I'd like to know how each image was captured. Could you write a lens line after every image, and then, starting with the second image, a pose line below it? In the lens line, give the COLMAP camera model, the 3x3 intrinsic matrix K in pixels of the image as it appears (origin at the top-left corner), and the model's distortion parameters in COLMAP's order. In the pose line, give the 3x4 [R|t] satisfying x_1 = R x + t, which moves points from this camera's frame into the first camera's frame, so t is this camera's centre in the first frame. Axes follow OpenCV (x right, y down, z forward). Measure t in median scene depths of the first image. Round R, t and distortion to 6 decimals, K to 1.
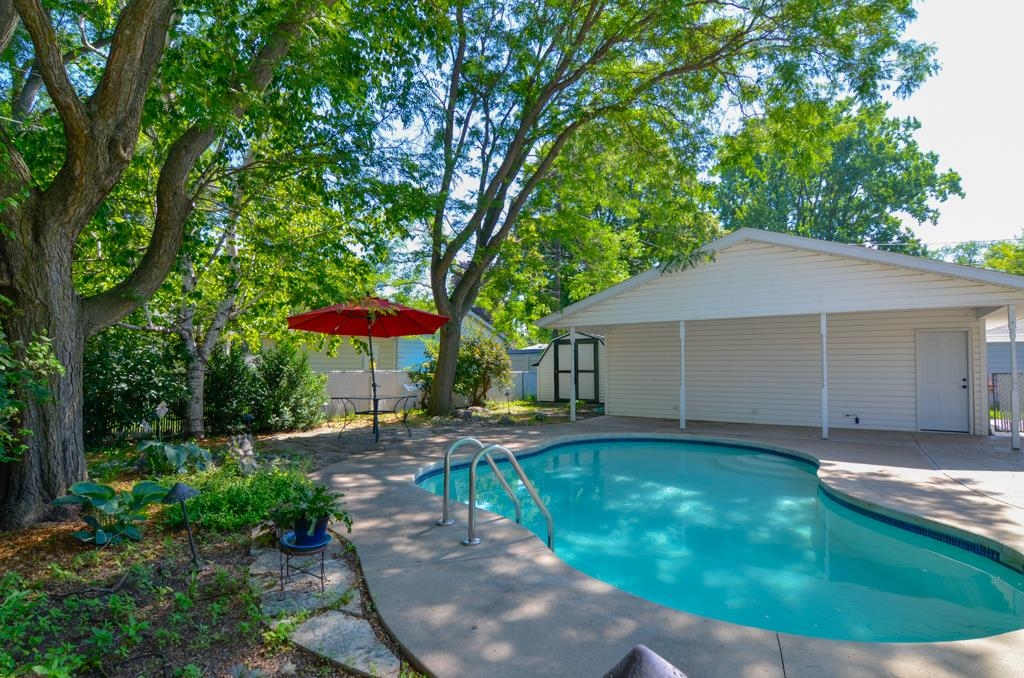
lens RADIAL K [[519.2, 0, 518.4], [0, 519.2, 348.9], [0, 0, 1]] dist [0.019663, -0.023825]
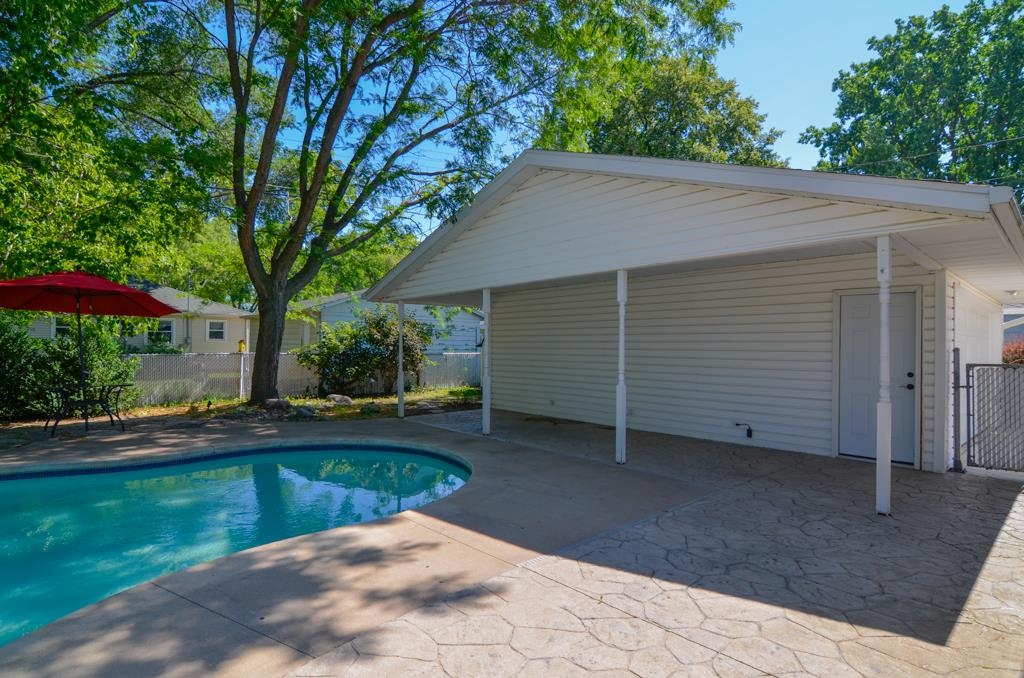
lens RADIAL K [[524.2, 0, 505.1], [0, 524.2, 349.5], [0, 0, 1]] dist [-0.001962, -0.012186]
pose [[0.966637, 0.002827, -0.256133, 0.568590], [0.008364, 0.999058, 0.042591, 0.002004], [0.256012, -0.043312, 0.965703, 0.316411]]
